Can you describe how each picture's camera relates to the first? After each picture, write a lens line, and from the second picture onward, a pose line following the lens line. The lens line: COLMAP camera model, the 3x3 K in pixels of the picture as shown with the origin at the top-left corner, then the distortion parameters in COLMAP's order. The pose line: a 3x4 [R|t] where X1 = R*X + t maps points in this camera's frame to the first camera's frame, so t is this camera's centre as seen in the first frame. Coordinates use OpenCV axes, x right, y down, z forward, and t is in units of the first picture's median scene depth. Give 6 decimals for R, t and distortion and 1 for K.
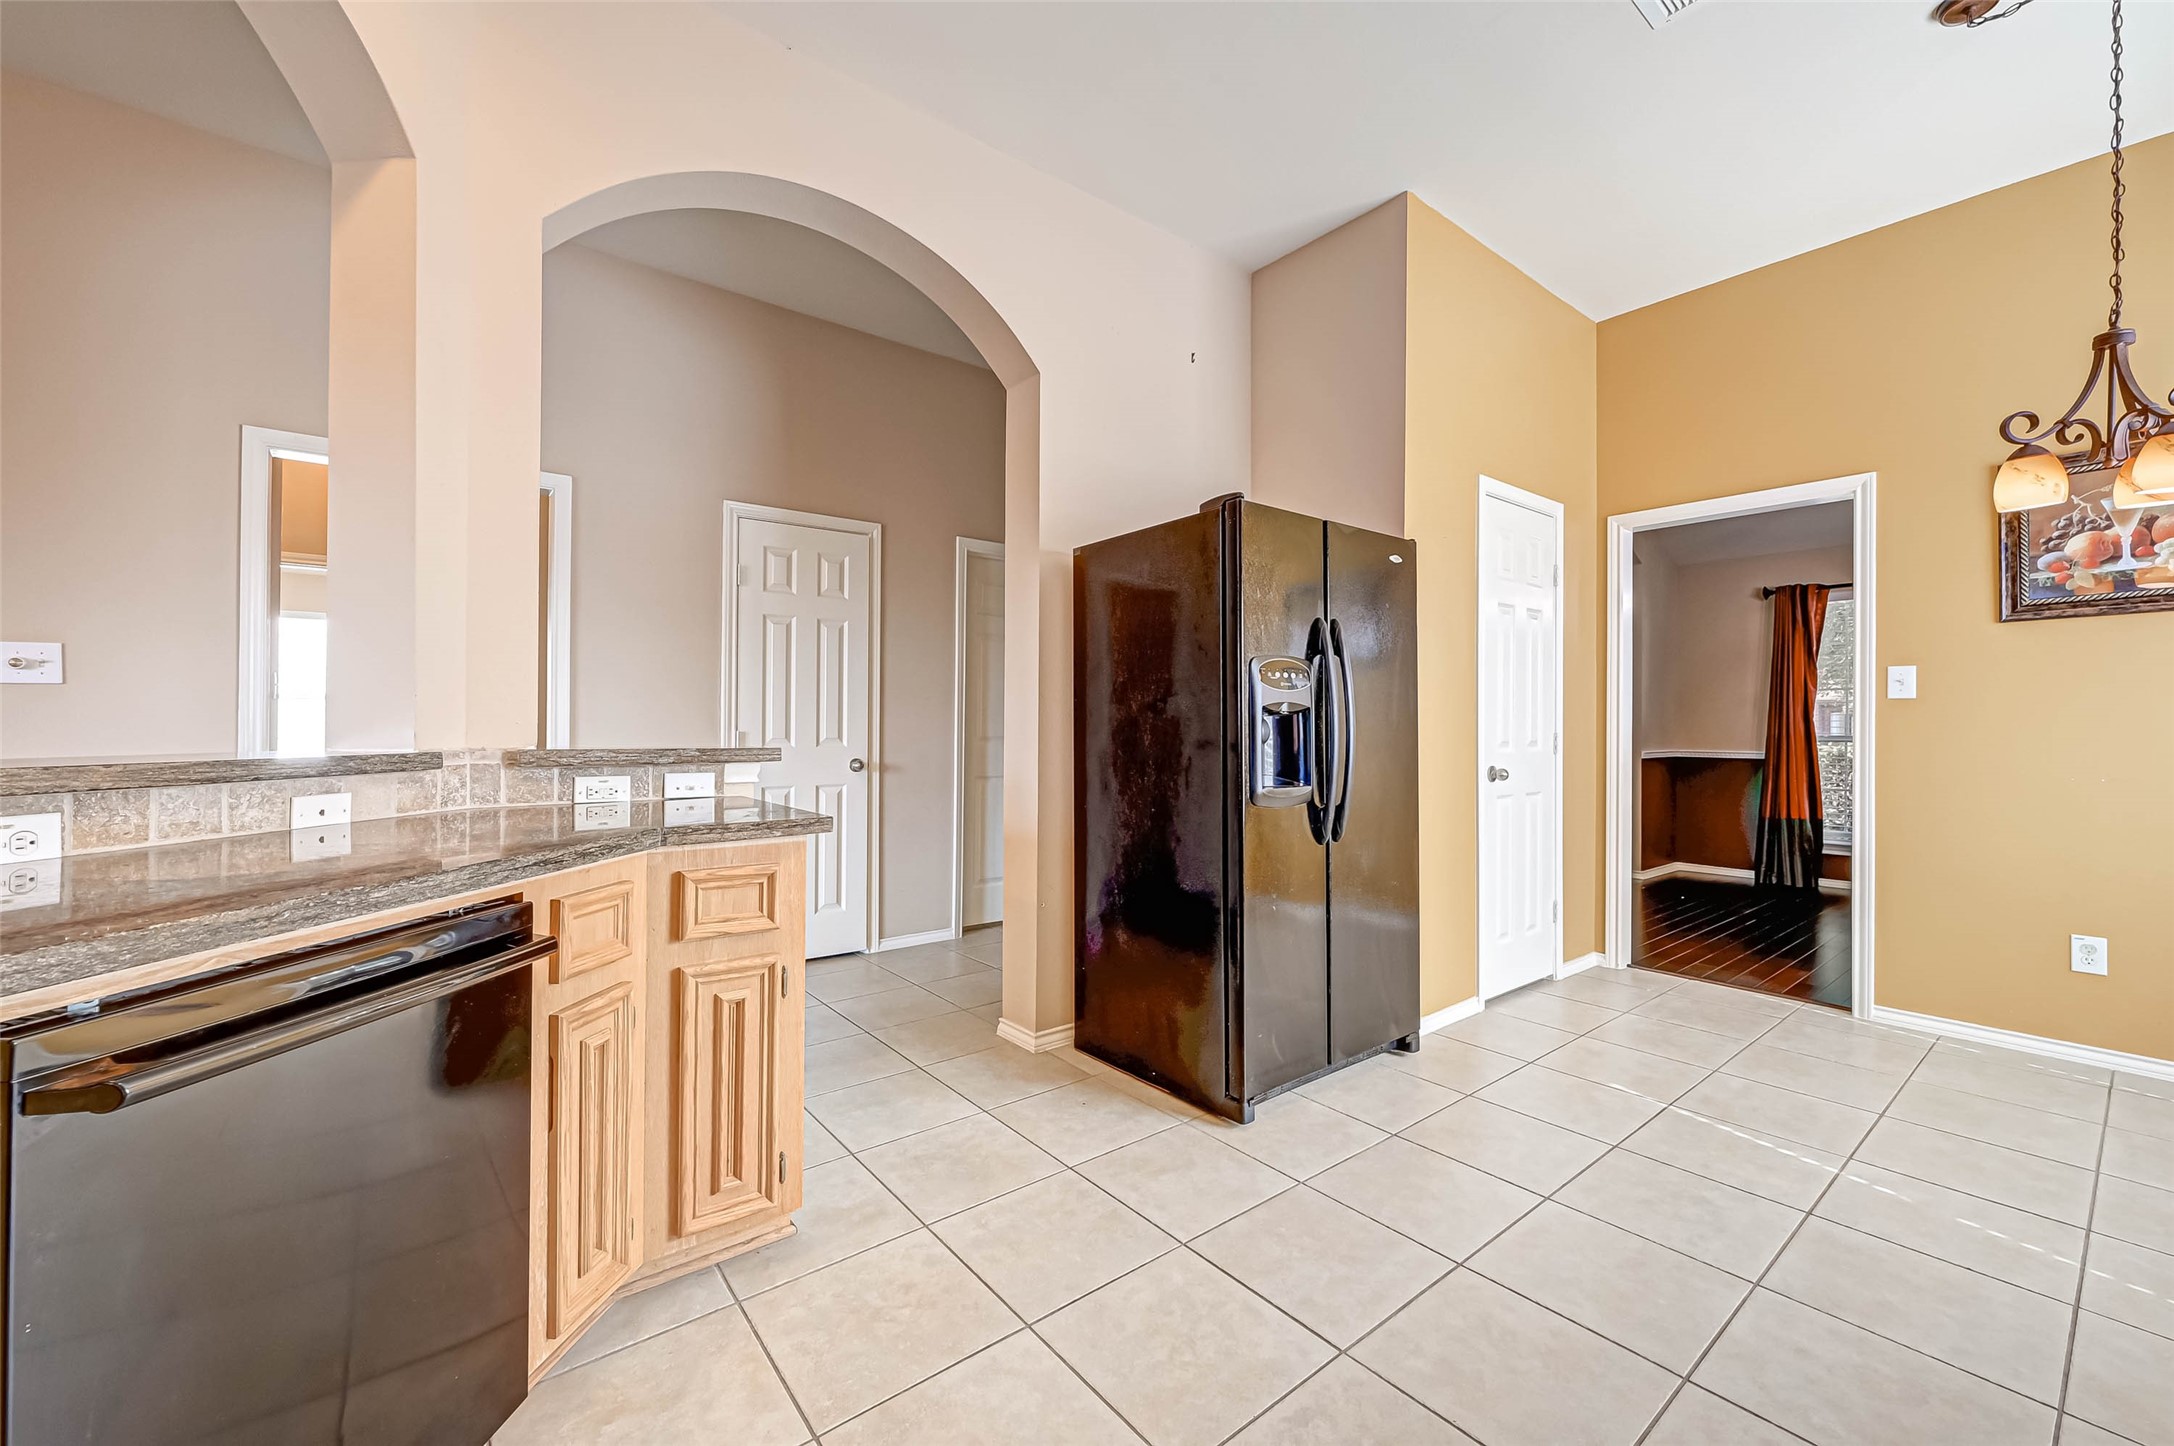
lens RADIAL K [[853.8, 0, 1080.0], [0, 853.8, 720.2], [0, 0, 1]] dist [-0.003333, -0.000015]
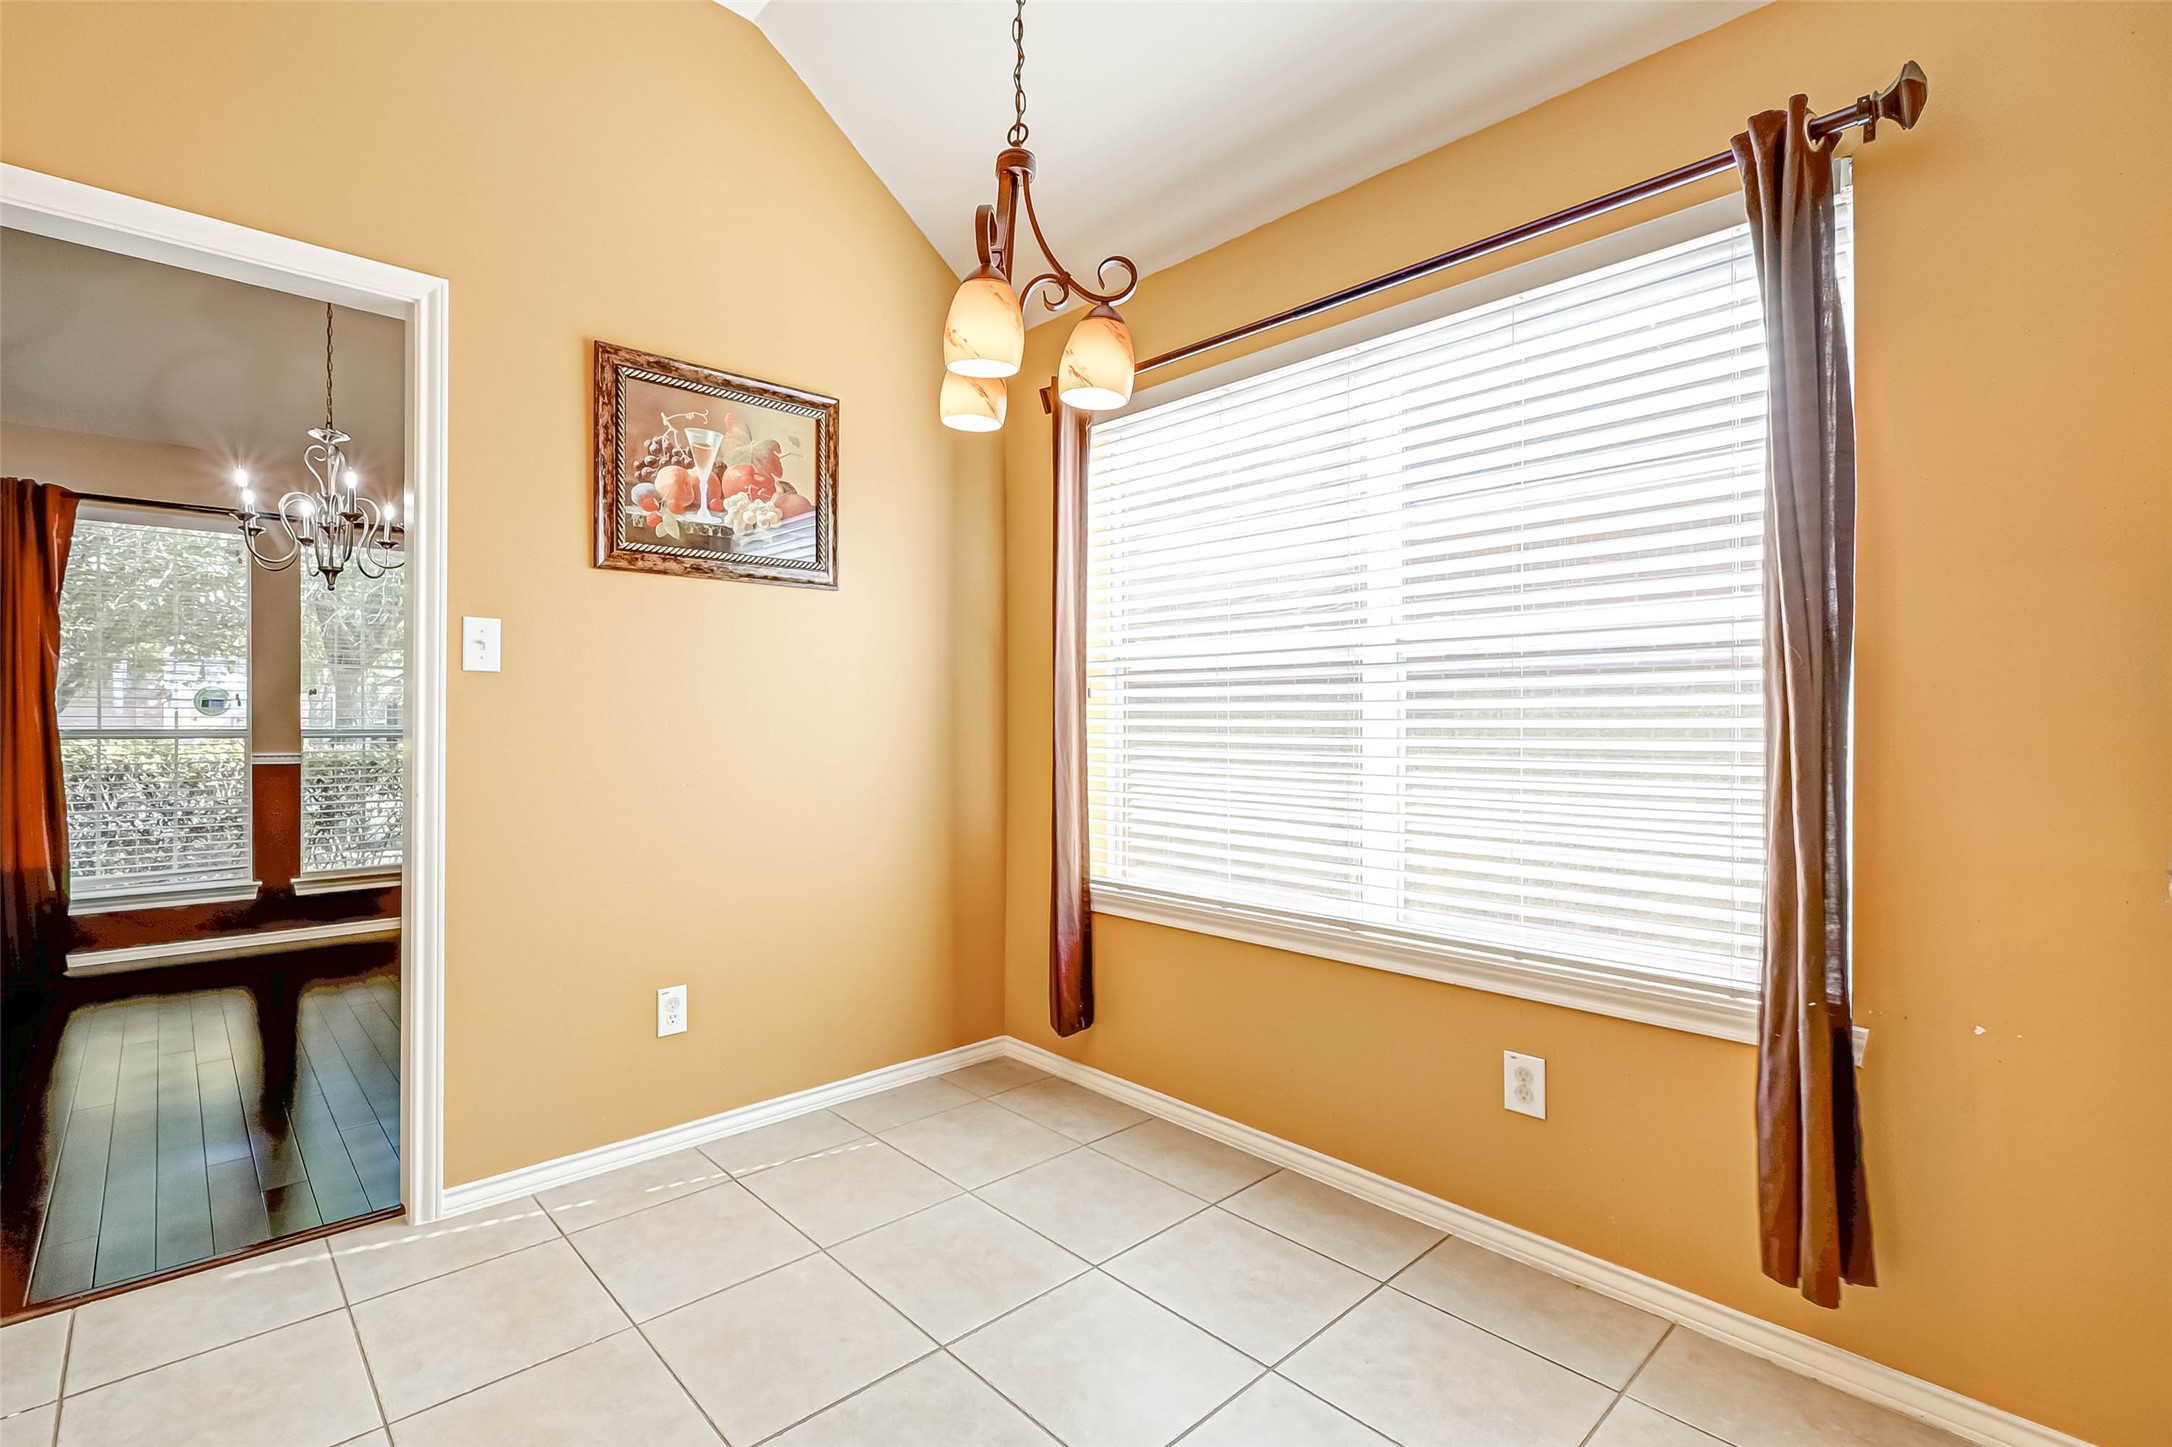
lens RADIAL K [[970.3, 0, 947.9], [0, 970.3, 727.2], [0, 0, 1]] dist [0.002422, 0.000056]
pose [[-0.017119, -0.009887, 0.999805, 0.290200], [-0.009440, 0.999908, 0.009727, 0.005401], [-0.999809, -0.009272, -0.017211, 0.748804]]
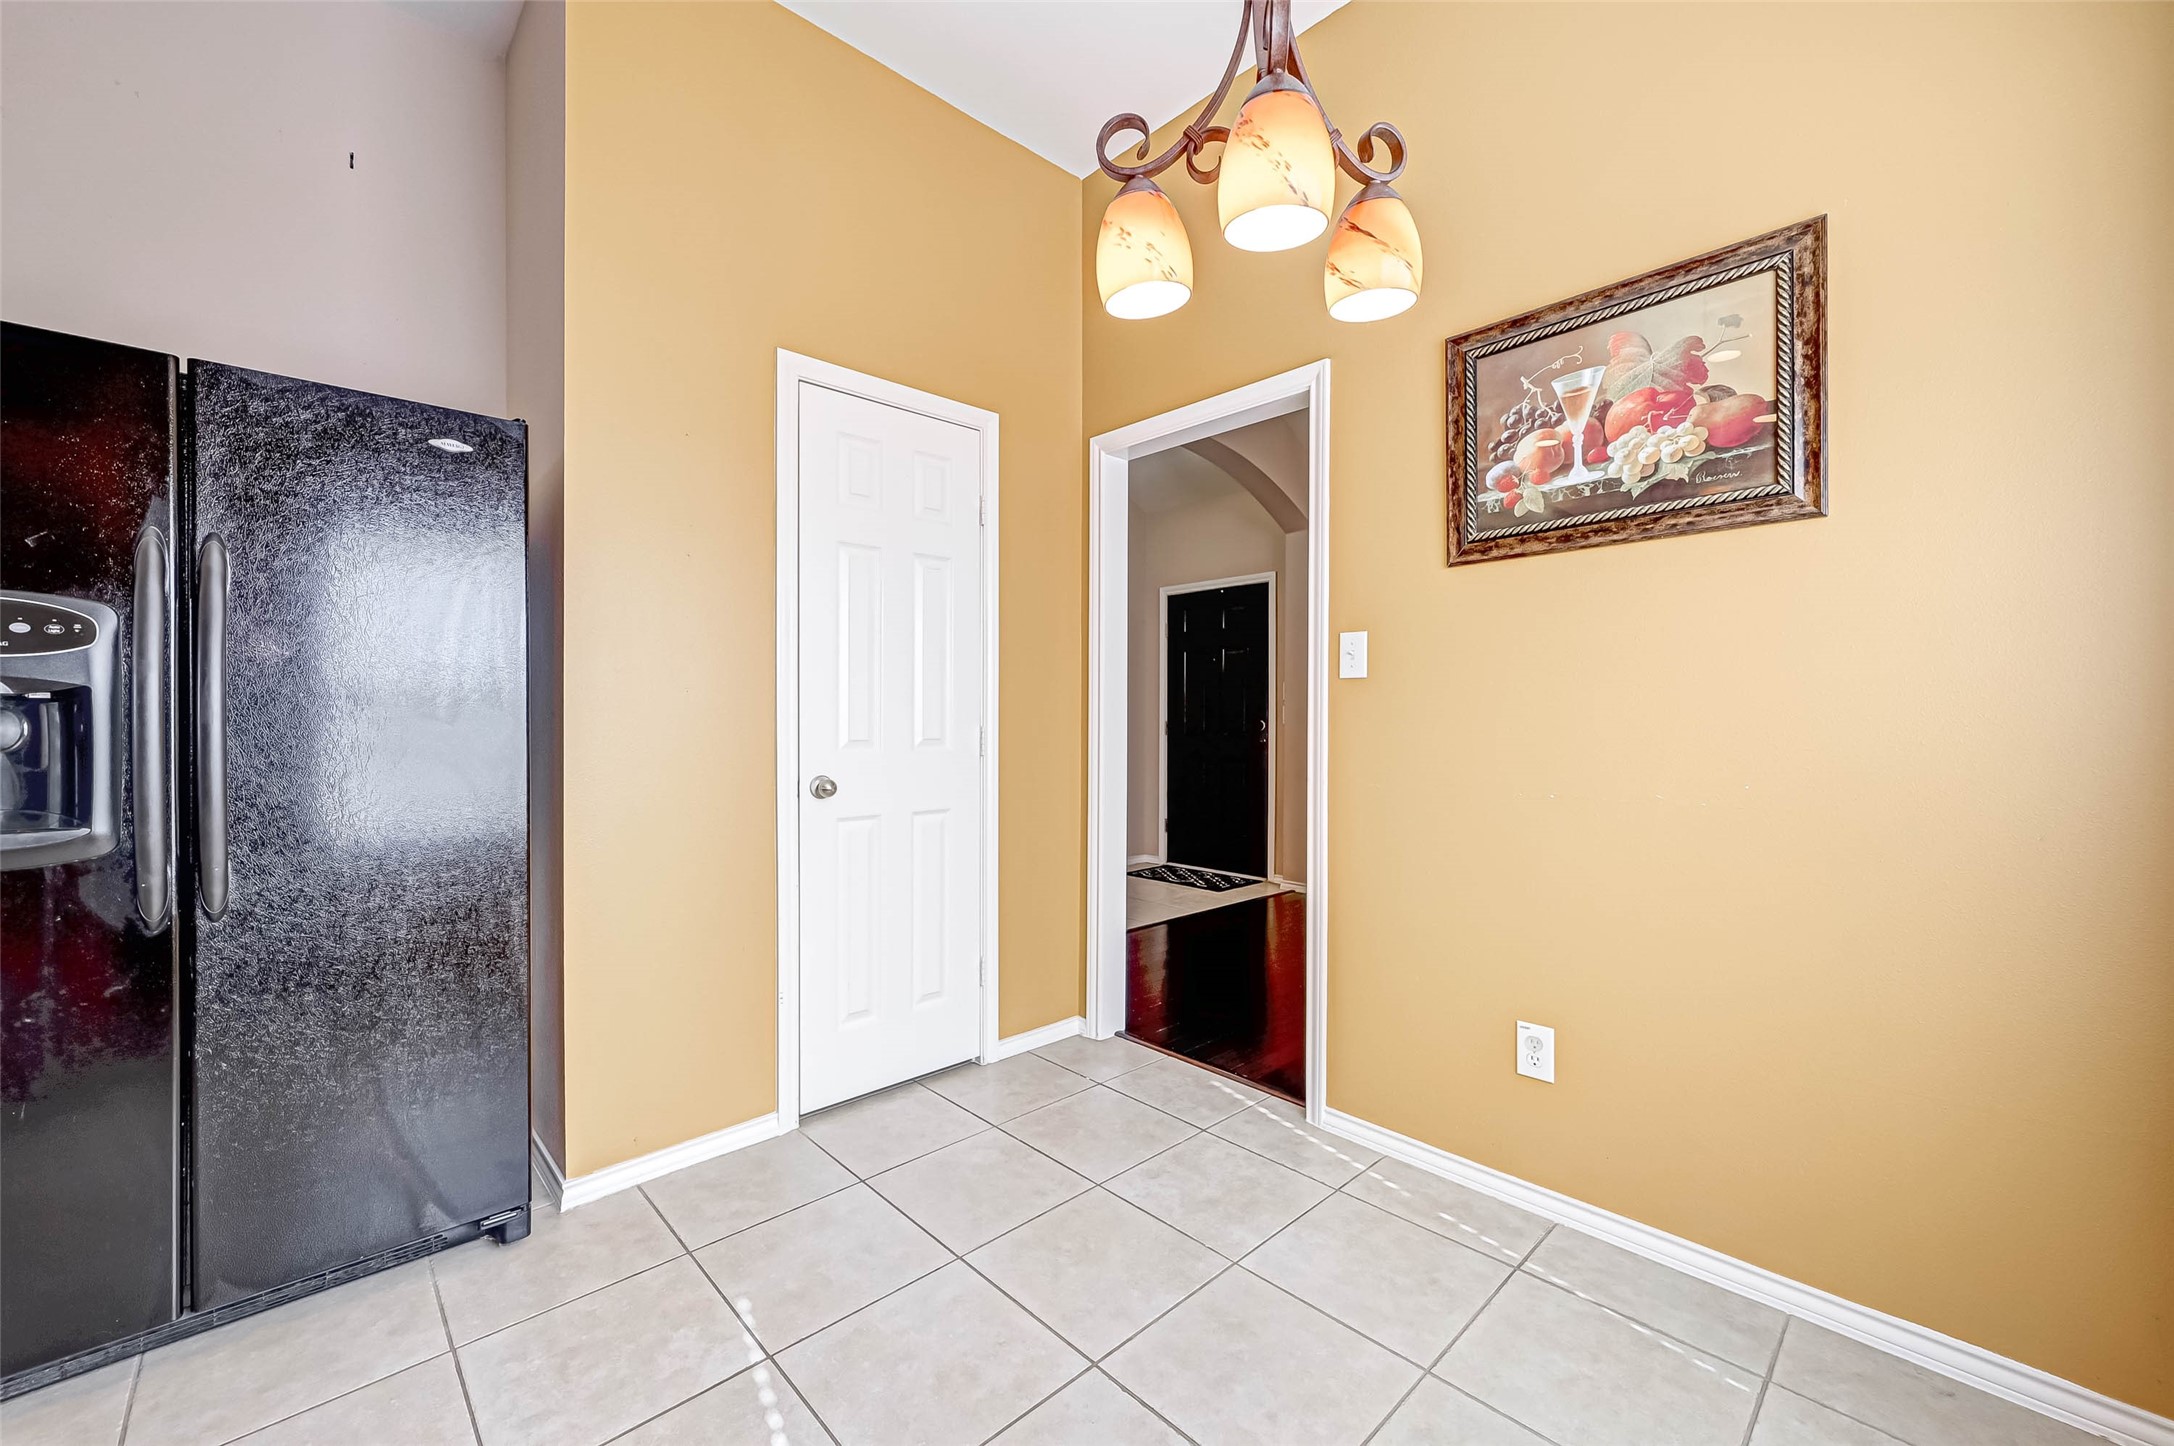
lens RADIAL K [[853.8, 0, 1073.4], [0, 853.8, 722.8], [0, 0, 1]] dist [-0.003333, -0.000015]
pose [[0.996371, -0.003572, 0.085042, 0.743553], [0.002411, 0.999903, 0.013753, 0.001469], [-0.085083, -0.013498, 0.996282, 0.344156]]
